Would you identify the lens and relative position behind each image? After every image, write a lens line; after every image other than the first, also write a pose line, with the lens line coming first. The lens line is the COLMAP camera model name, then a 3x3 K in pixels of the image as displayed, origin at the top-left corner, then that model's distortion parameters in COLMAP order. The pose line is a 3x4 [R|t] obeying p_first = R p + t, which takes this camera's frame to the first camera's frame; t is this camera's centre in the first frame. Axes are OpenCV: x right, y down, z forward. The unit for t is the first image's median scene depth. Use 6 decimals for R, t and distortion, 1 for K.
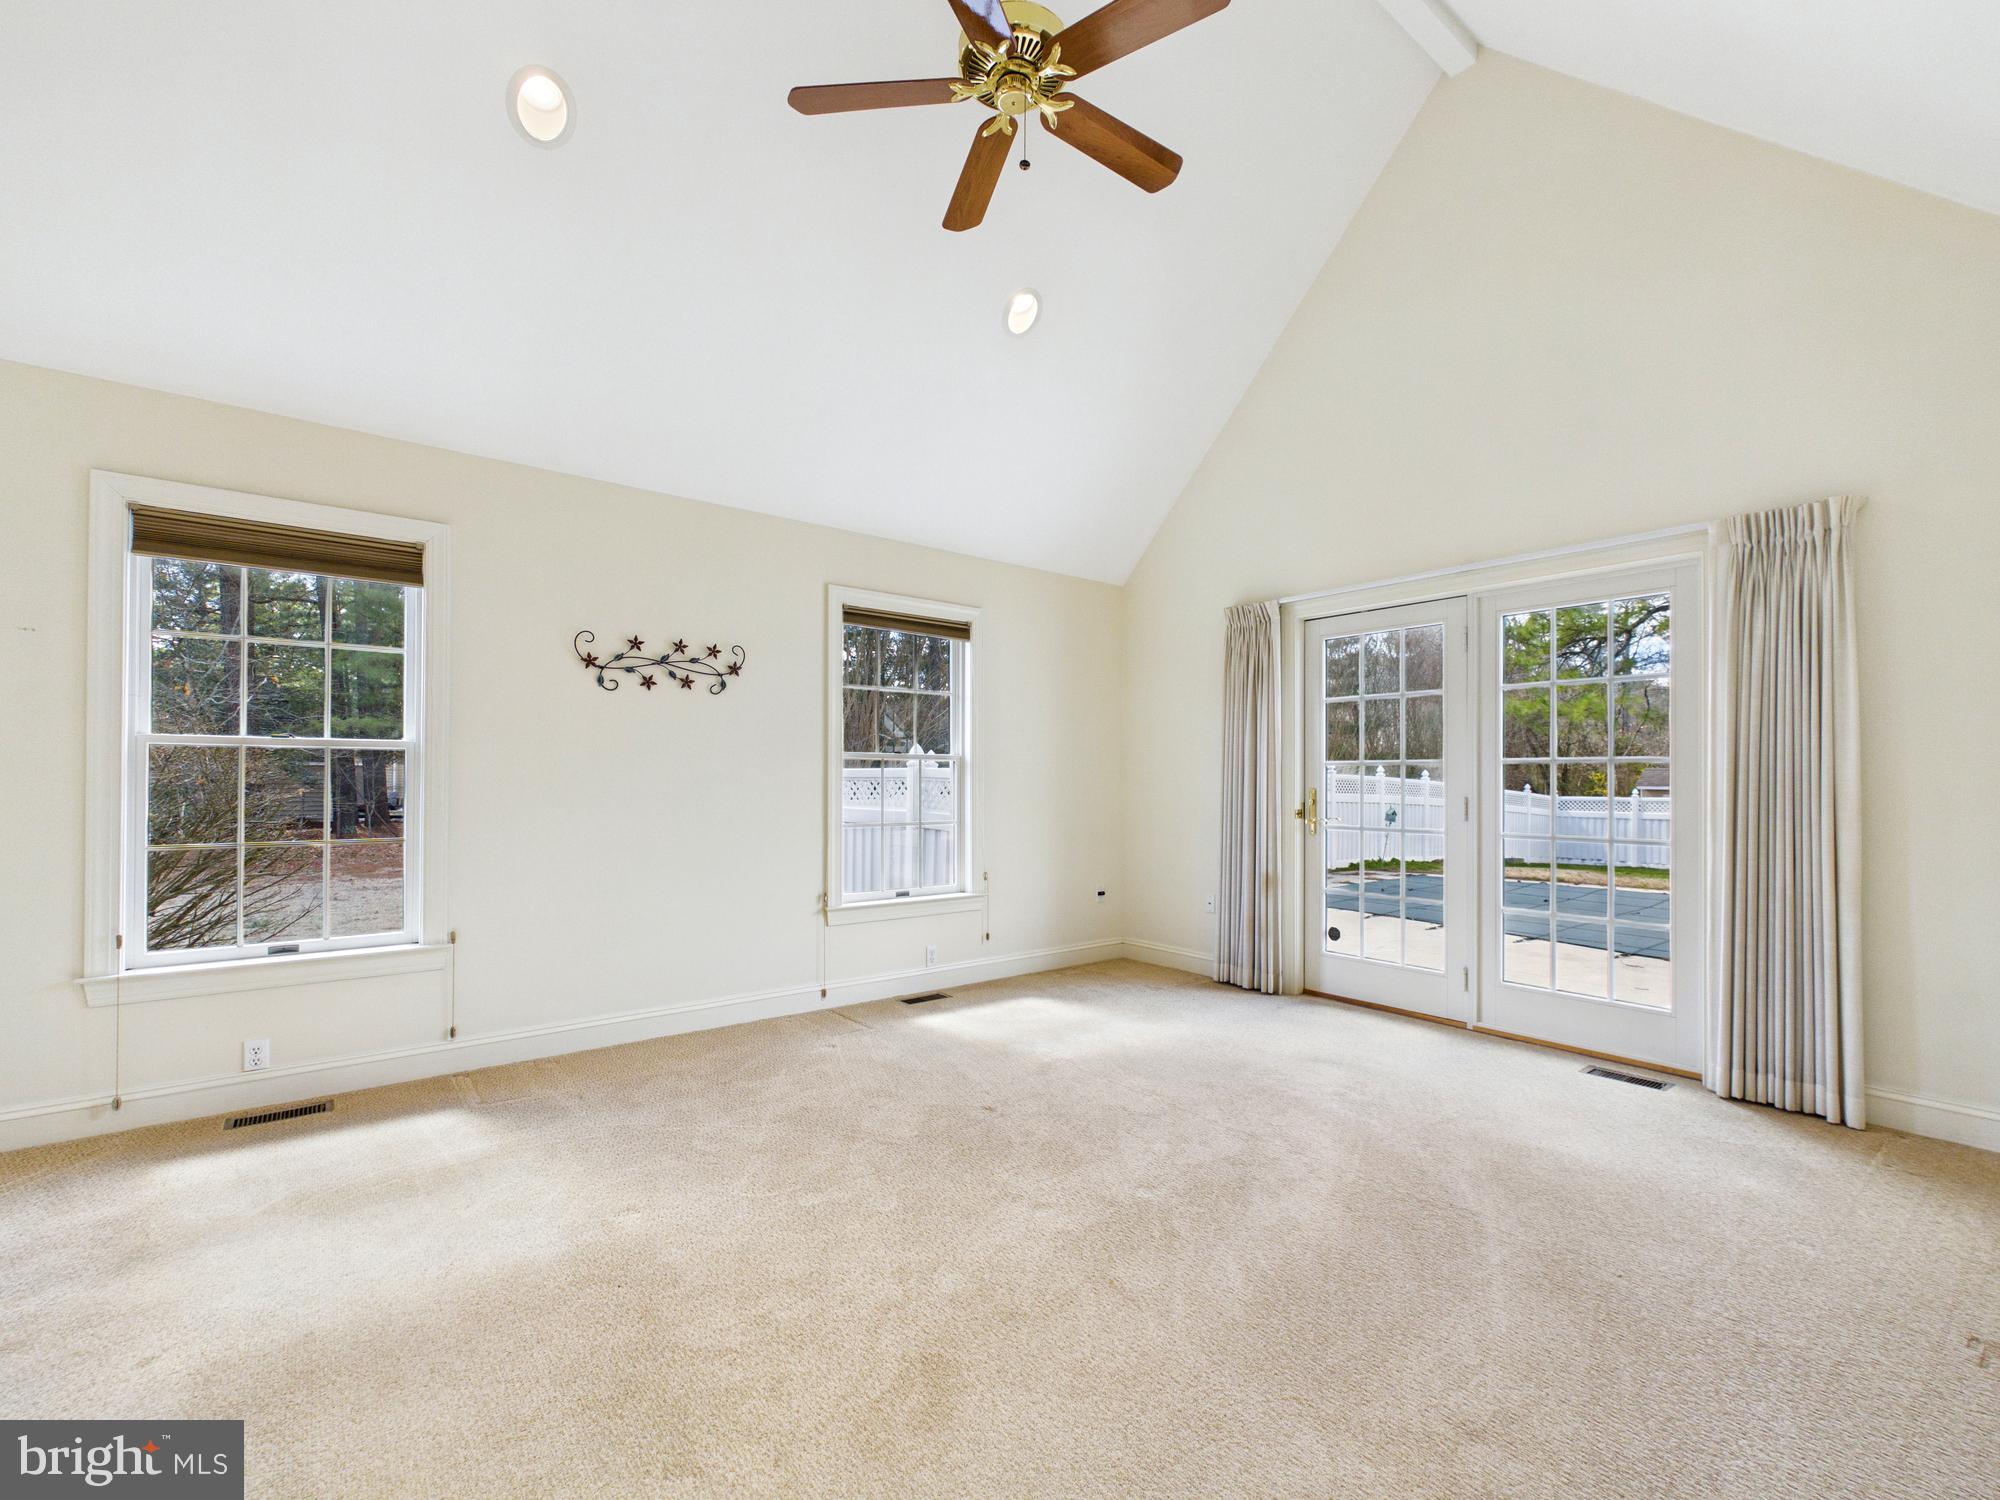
lens RADIAL K [[880.1, 0, 994.2], [0, 880.1, 769.3], [0, 0, 1]] dist [-0.000527, 0.000614]
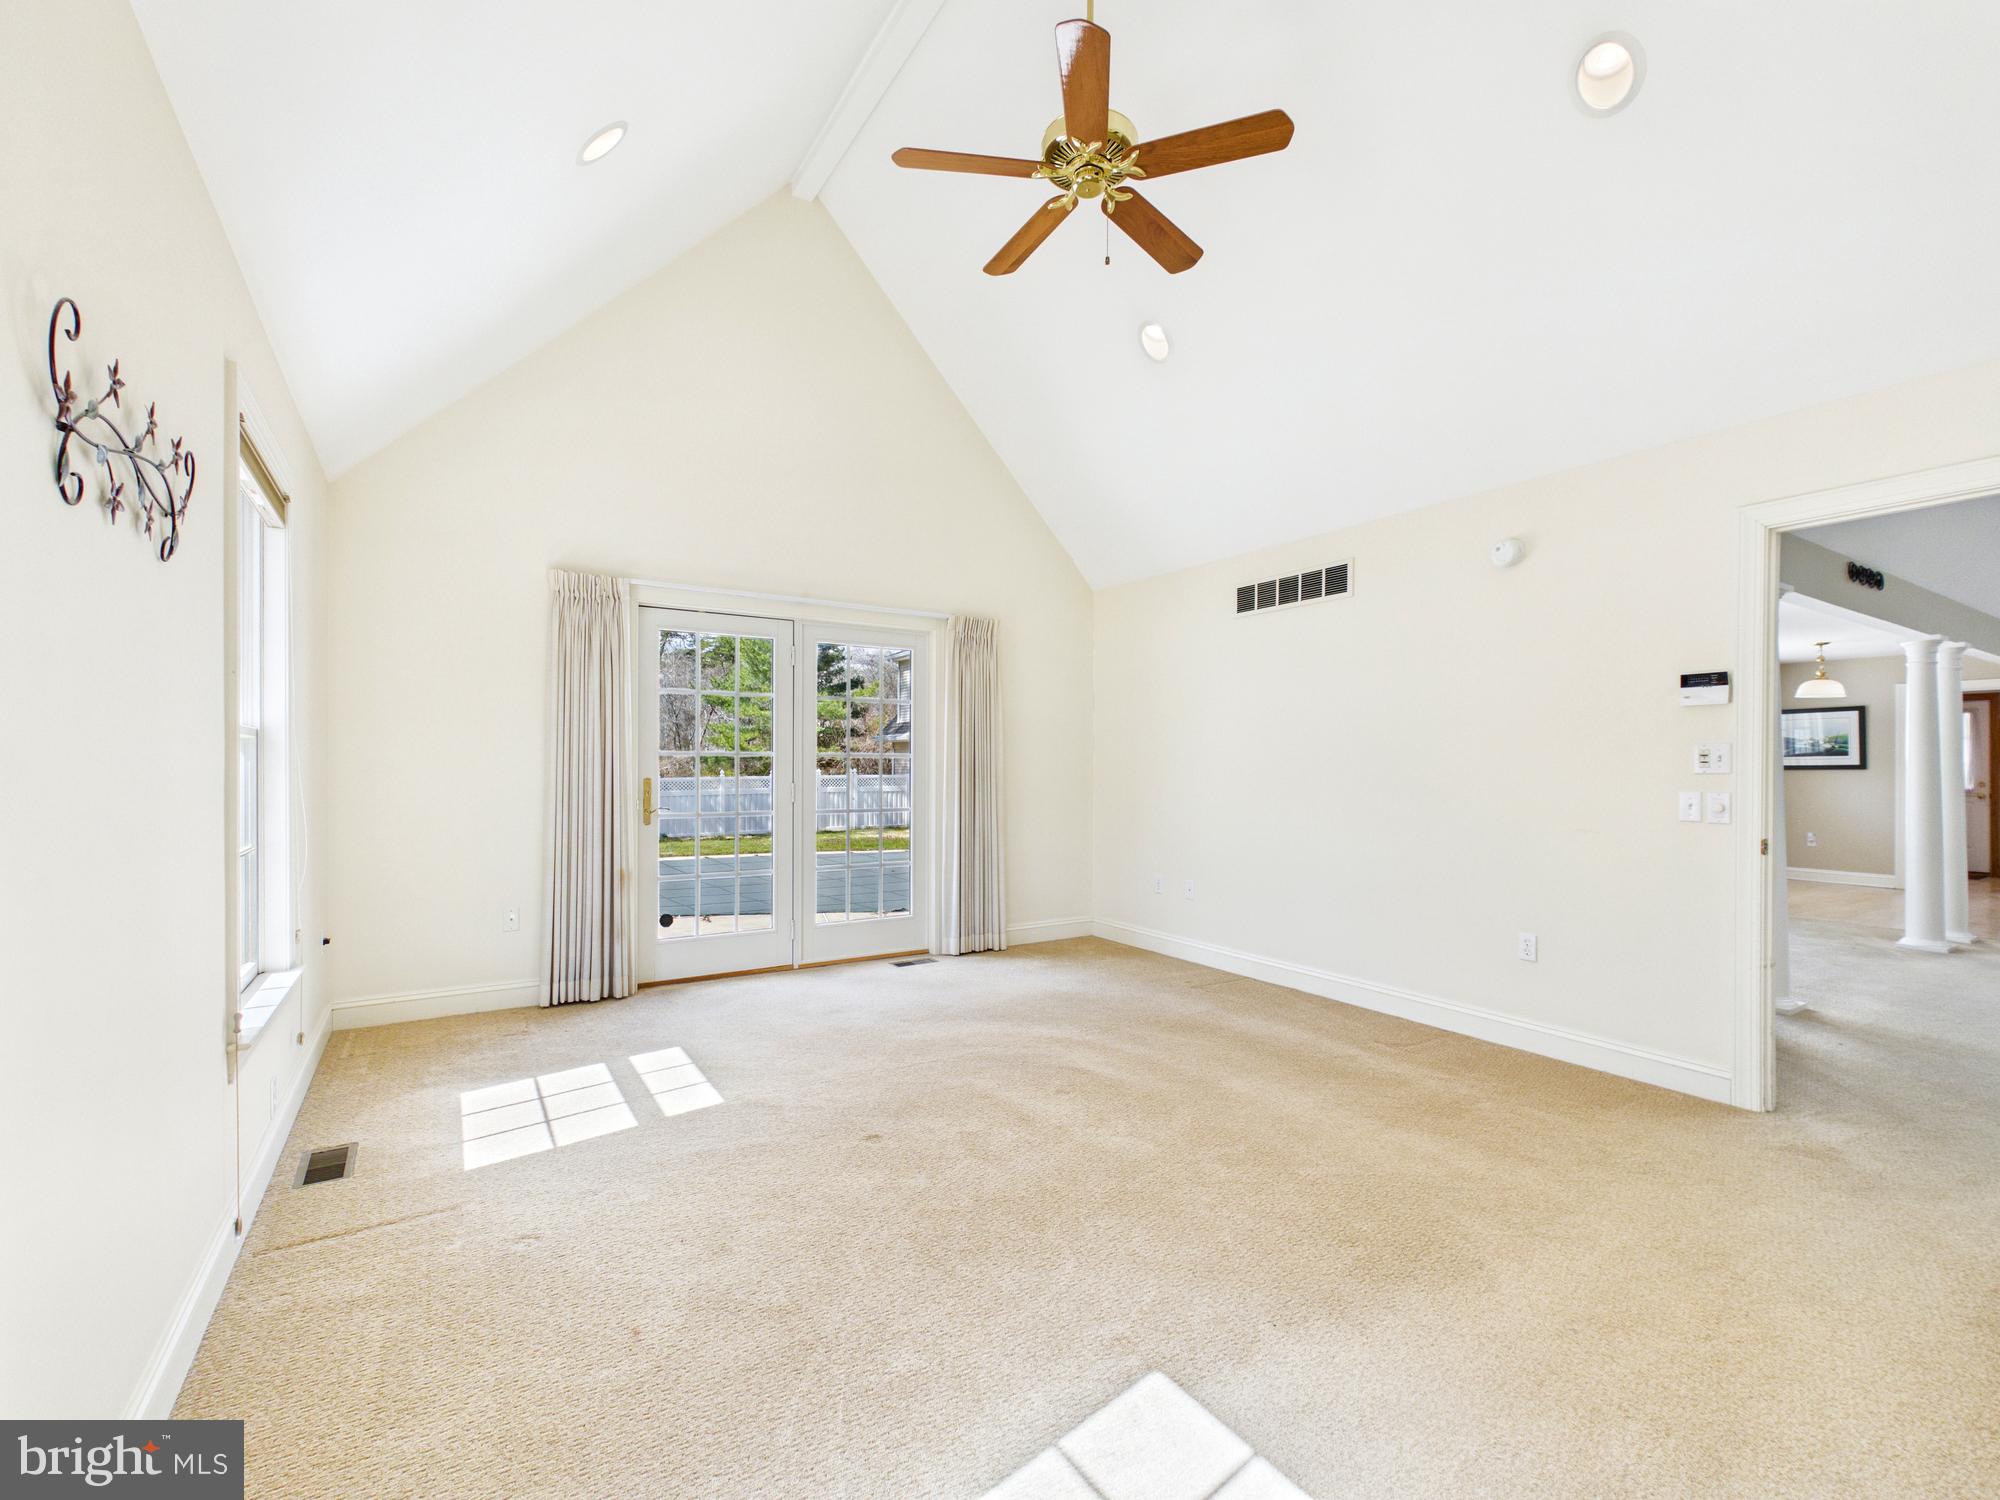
lens RADIAL K [[880.1, 0, 994.0], [0, 880.1, 761.4], [0, 0, 1]] dist [-0.000527, 0.000614]
pose [[0.095671, 0.005918, 0.995395, -0.671214], [-0.011230, 0.999925, -0.004866, 0.004304], [-0.995350, -0.010713, 0.095730, 0.598537]]
